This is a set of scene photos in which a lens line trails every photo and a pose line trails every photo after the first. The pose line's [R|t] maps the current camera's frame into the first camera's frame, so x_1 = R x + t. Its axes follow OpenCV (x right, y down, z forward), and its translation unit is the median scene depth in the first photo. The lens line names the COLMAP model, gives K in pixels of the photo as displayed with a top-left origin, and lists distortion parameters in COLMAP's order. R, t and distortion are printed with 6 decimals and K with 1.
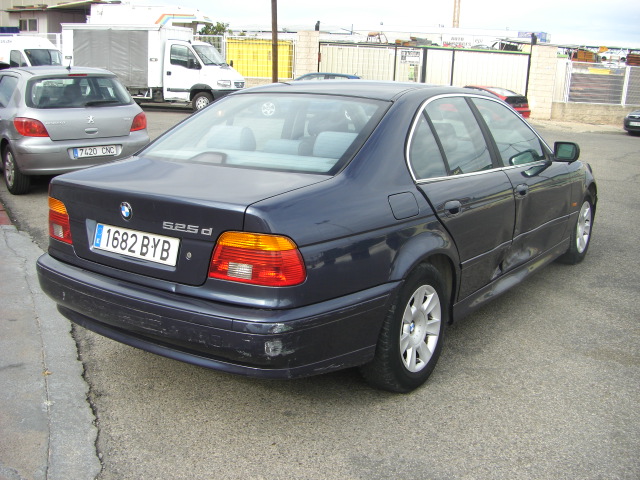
lens RADIAL K [[729.2, 0, 320.0], [0, 729.2, 240.0], [0, 0, 1]] dist [-0.199615, 0.167825]
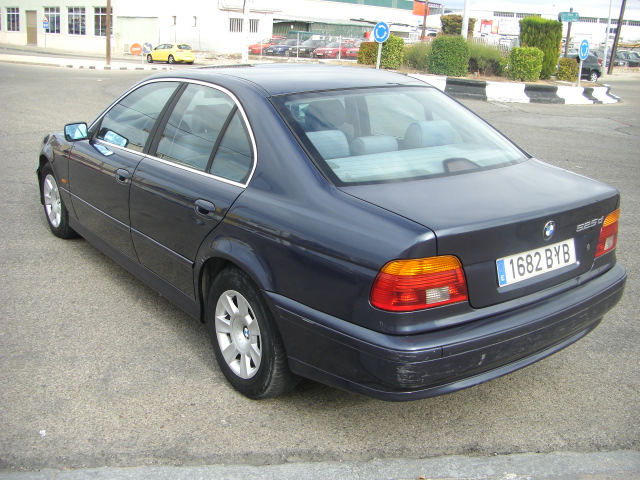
lens RADIAL K [[729.2, 0, 320.0], [0, 729.2, 240.0], [0, 0, 1]] dist [-0.199615, 0.167825]
pose [[0.304204, -0.289782, 0.907461, -1.228946], [0.196855, 0.951170, 0.237749, -0.313899], [-0.932045, 0.106314, 0.346395, 0.939607]]
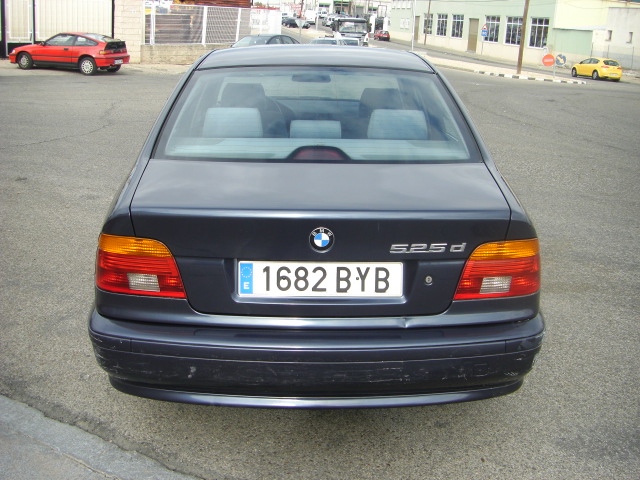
lens RADIAL K [[729.2, 0, 320.0], [0, 729.2, 240.0], [0, 0, 1]] dist [-0.199615, 0.167825]
pose [[0.800616, -0.172767, 0.573730, -0.694152], [0.125619, 0.984646, 0.121210, -0.129291], [-0.585862, -0.024971, 0.810026, 0.381905]]
